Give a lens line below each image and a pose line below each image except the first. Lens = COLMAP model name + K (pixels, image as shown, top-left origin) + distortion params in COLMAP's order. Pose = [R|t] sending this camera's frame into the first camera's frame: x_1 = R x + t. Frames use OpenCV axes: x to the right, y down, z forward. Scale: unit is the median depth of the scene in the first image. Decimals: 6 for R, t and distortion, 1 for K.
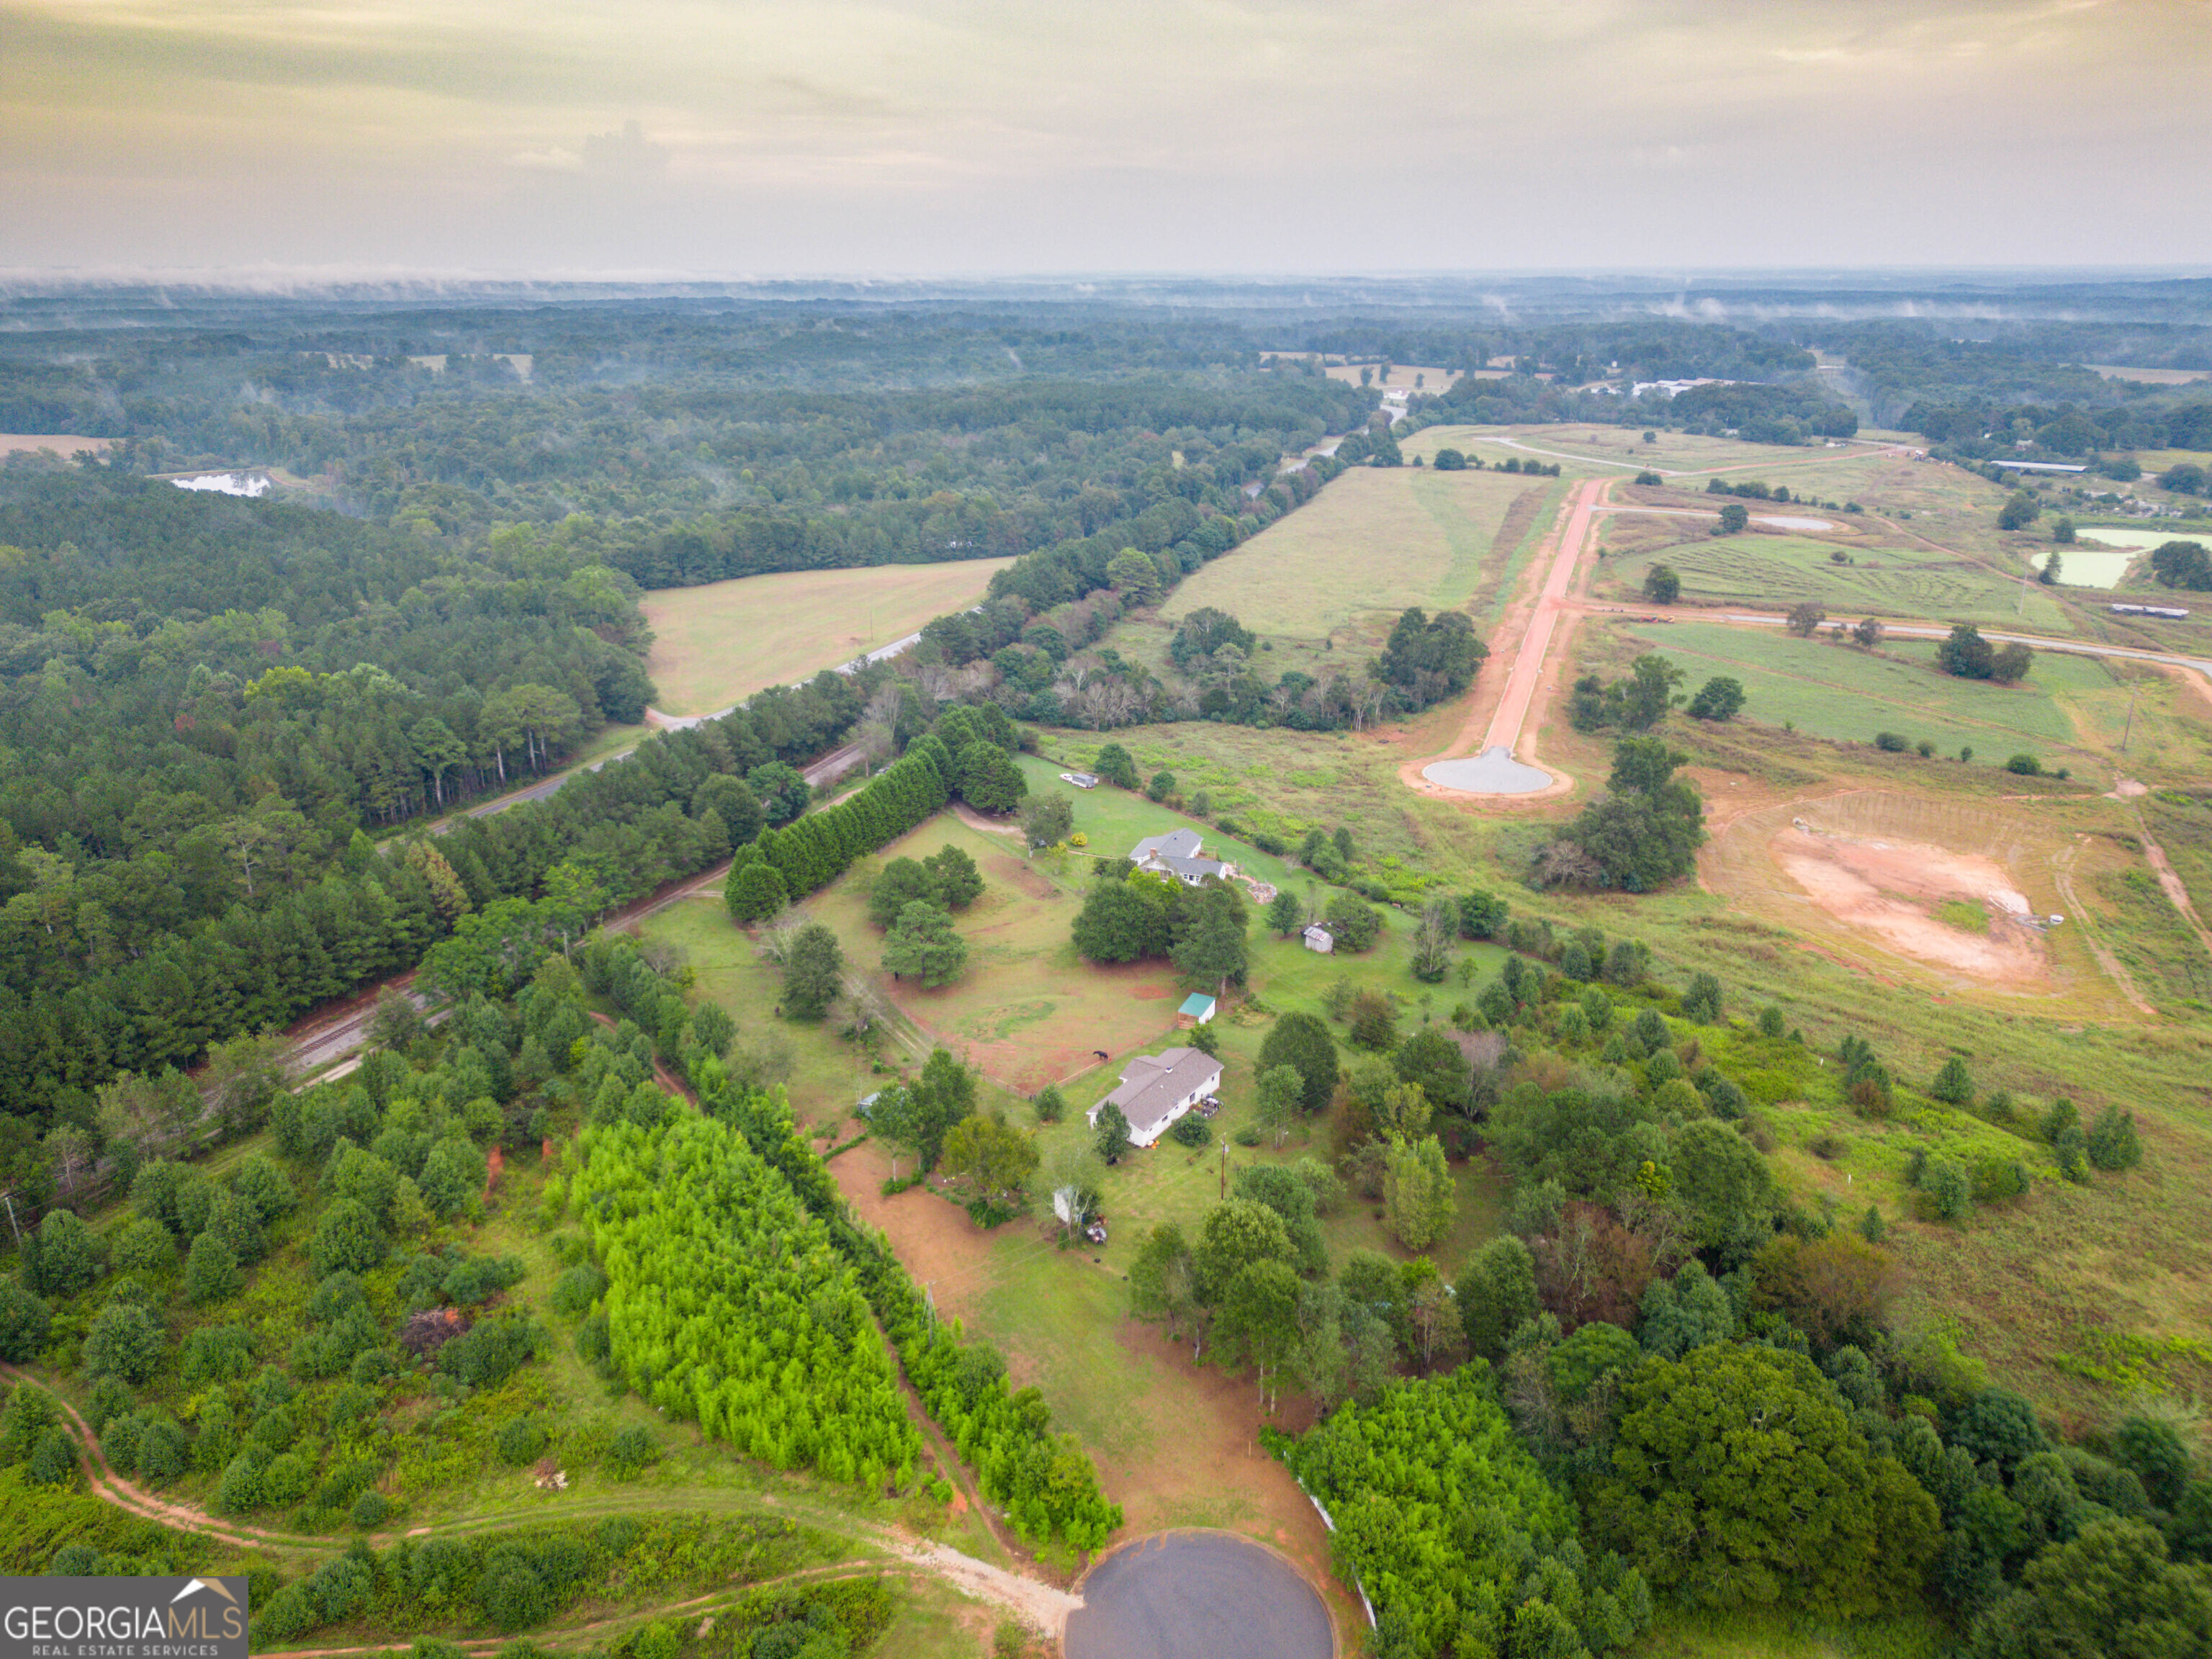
lens RADIAL K [[1749.0, 0, 1106.0], [0, 1749.0, 829.5], [0, 0, 1]] dist [0.094310, -0.111468]
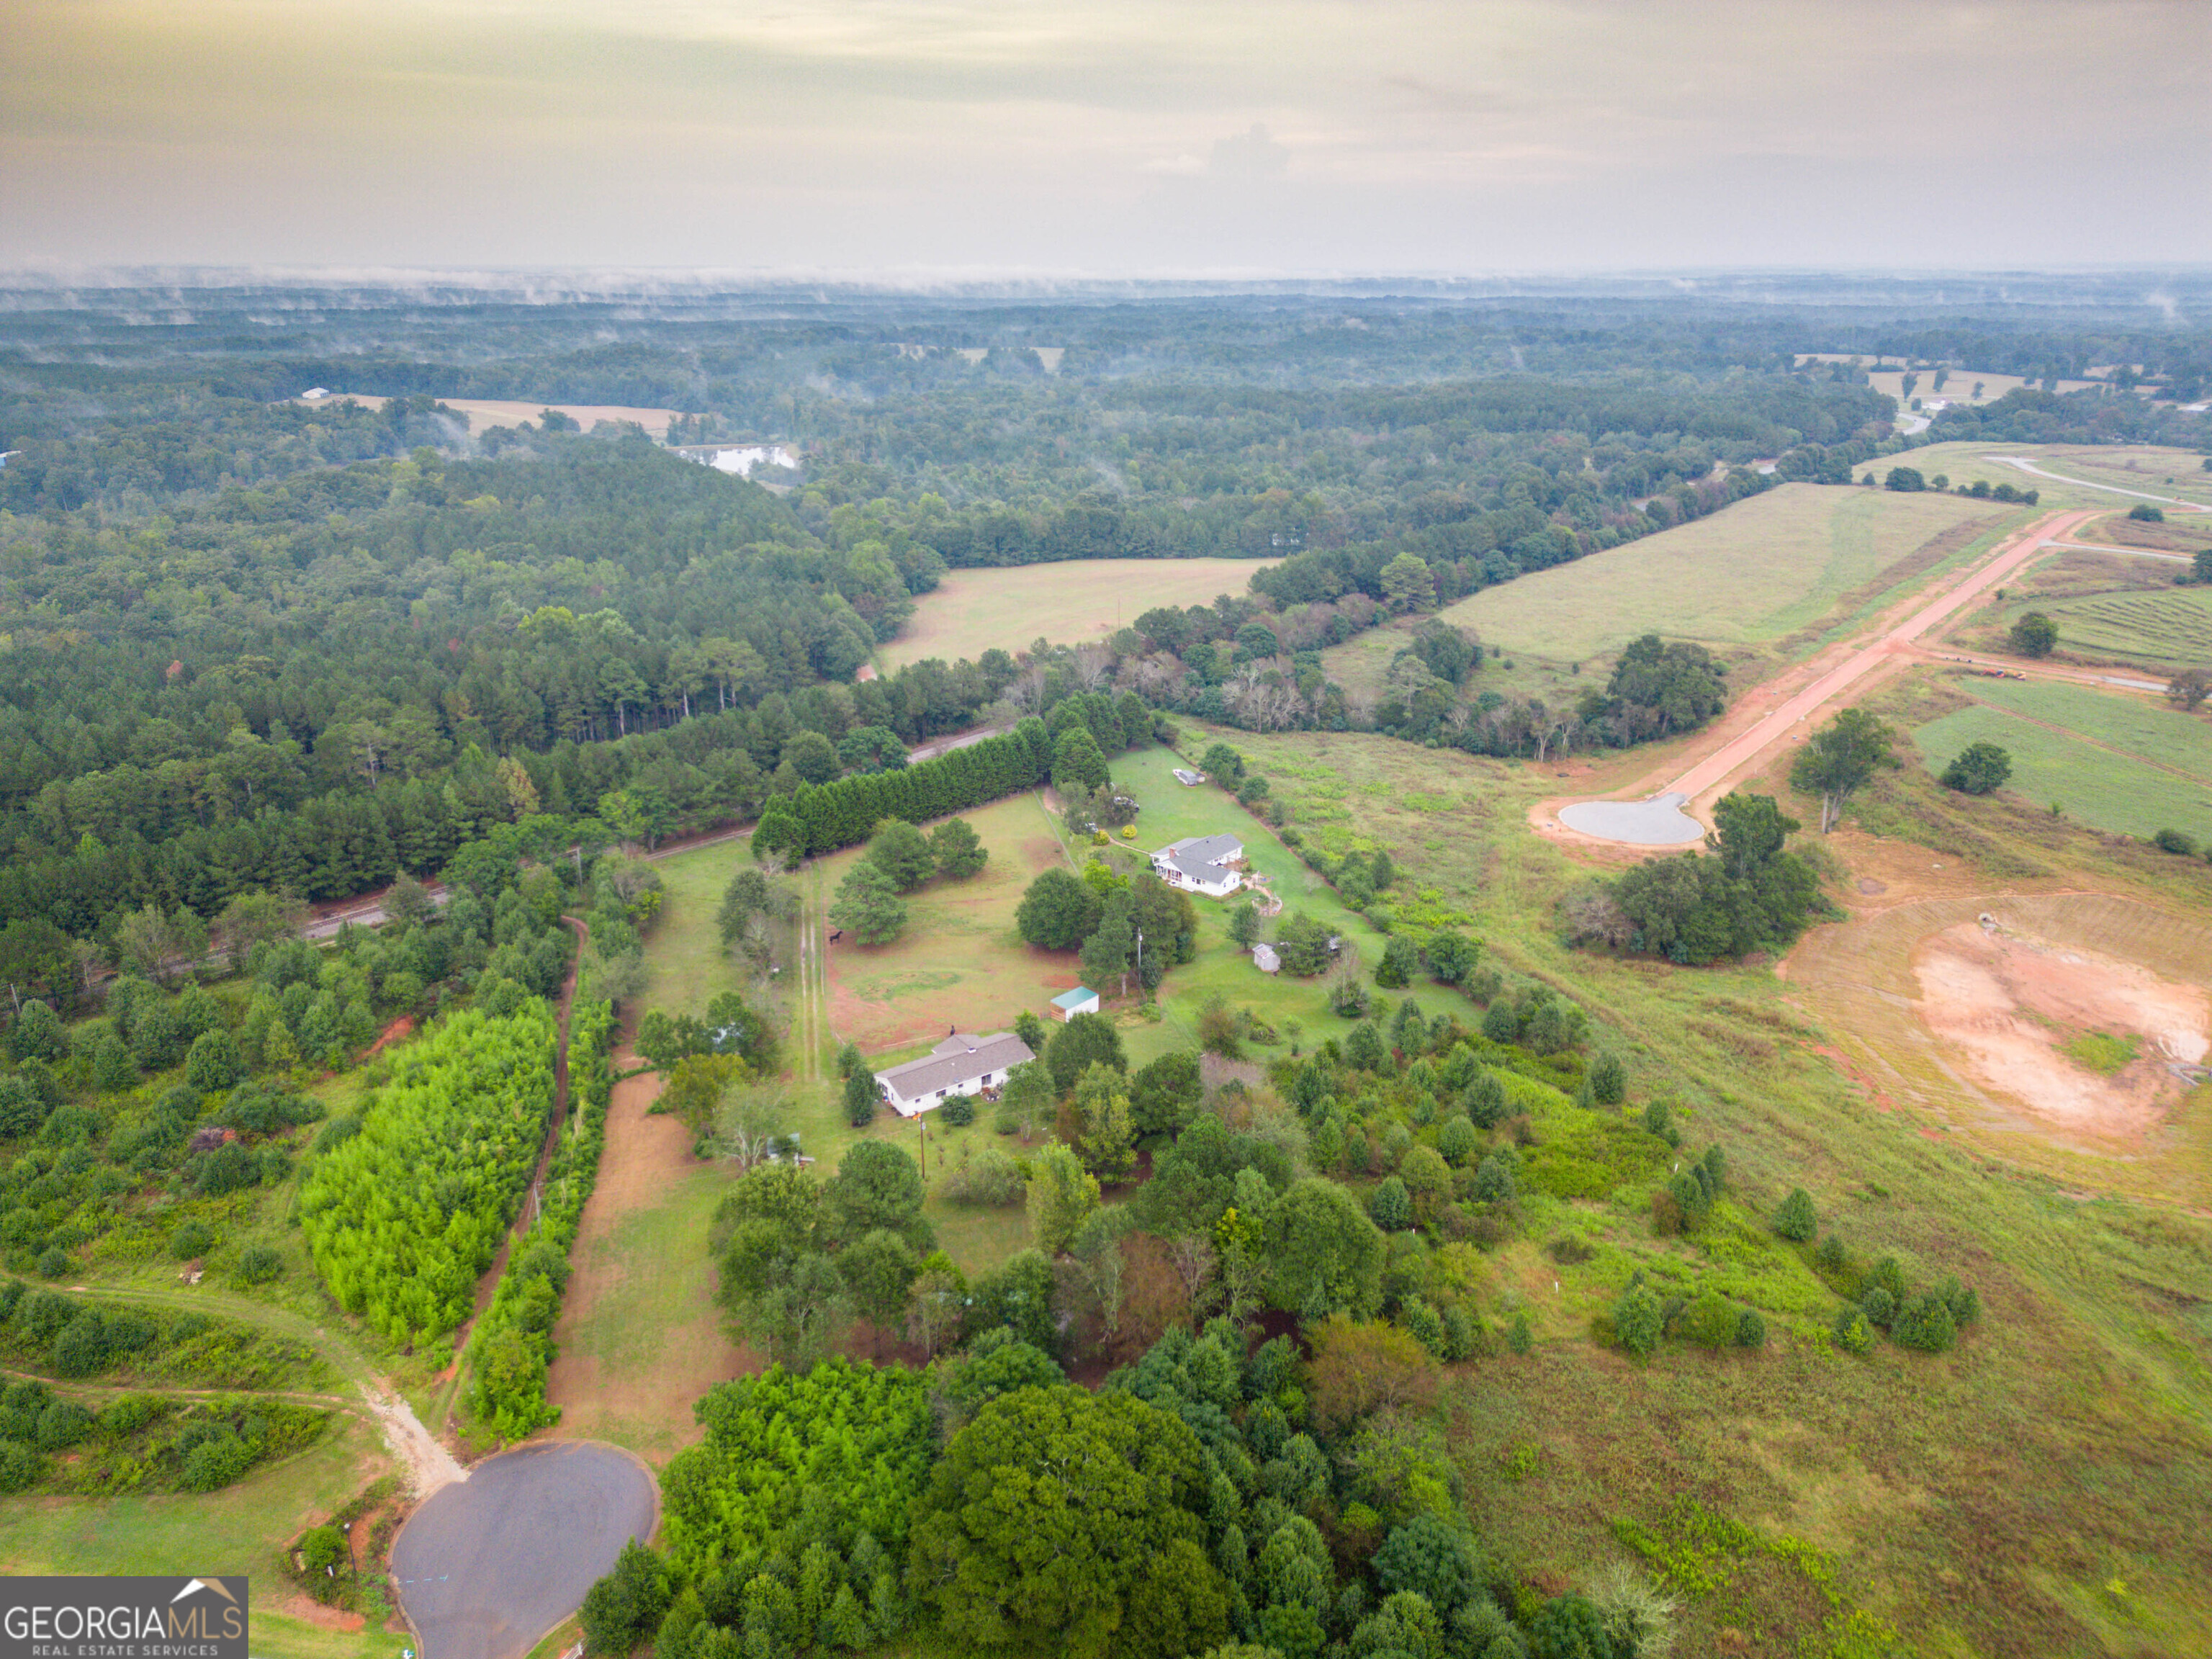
lens RADIAL K [[1749.0, 0, 1106.0], [0, 1749.0, 829.5], [0, 0, 1]] dist [0.094310, -0.111468]
pose [[0.922022, 0.120712, -0.367836, 0.280840], [-0.120023, 0.992460, 0.024844, -0.015545], [0.368062, 0.021242, 0.929559, 0.043406]]
